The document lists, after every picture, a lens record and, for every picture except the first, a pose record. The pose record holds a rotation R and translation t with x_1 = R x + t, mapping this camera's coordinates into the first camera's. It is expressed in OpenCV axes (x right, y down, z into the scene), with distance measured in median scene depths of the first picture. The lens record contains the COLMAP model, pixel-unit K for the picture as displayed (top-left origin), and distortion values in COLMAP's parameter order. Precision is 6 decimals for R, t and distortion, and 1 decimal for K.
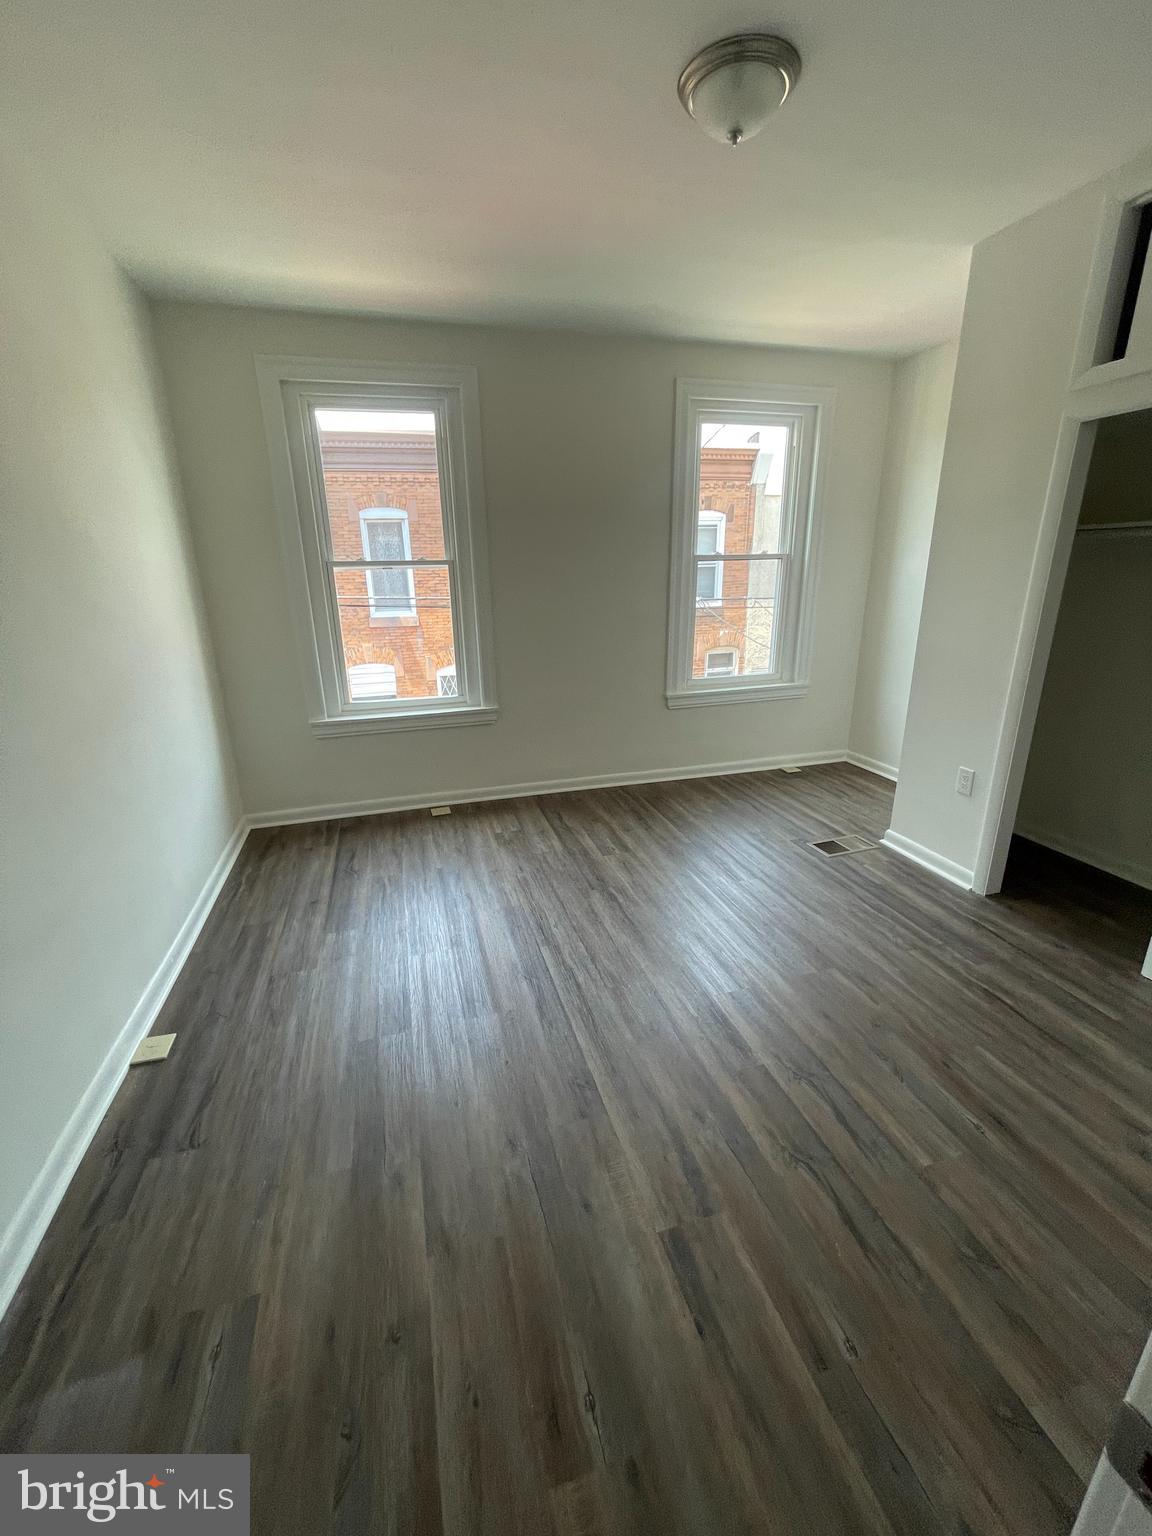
lens RADIAL K [[626.8, 0, 566.6], [0, 626.8, 769.8], [0, 0, 1]] dist [-0.001882, -0.000132]
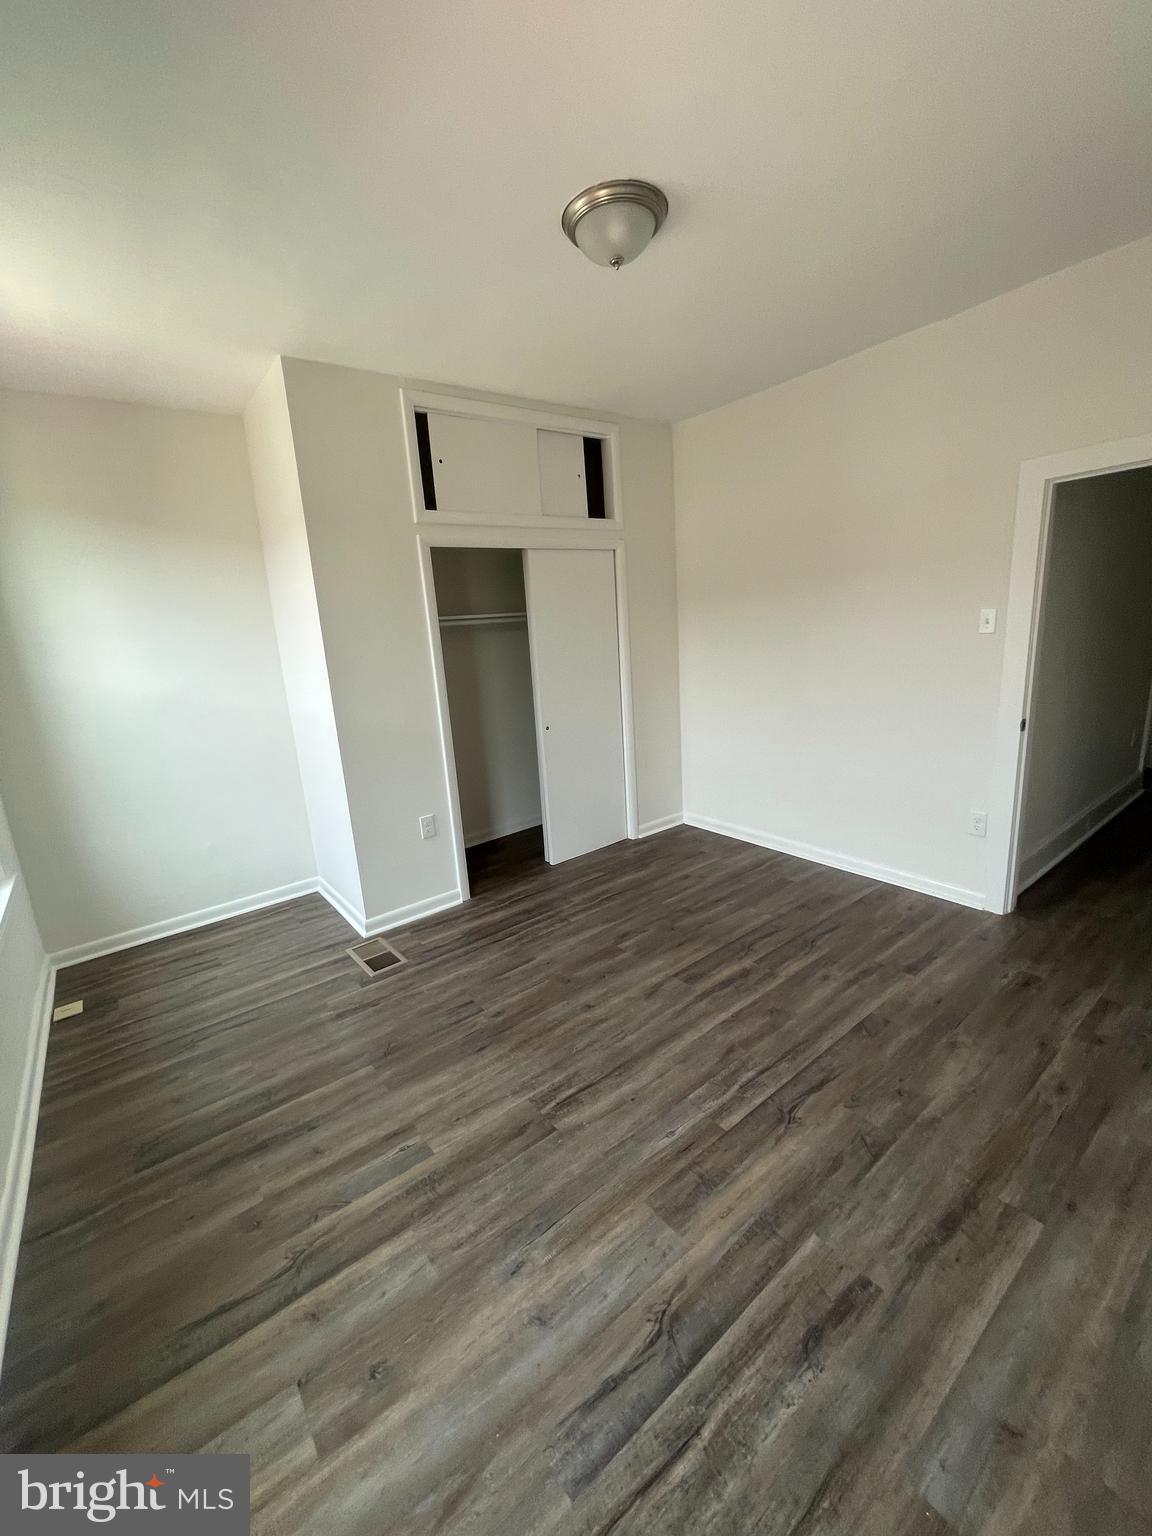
lens RADIAL K [[626.8, 0, 566.5], [0, 626.8, 766.8], [0, 0, 1]] dist [-0.001882, -0.000132]
pose [[-0.375156, -0.161750, 0.912741, -0.414130], [0.357347, 0.883315, 0.303412, -0.277533], [-0.855314, 0.439991, -0.273580, 0.848456]]
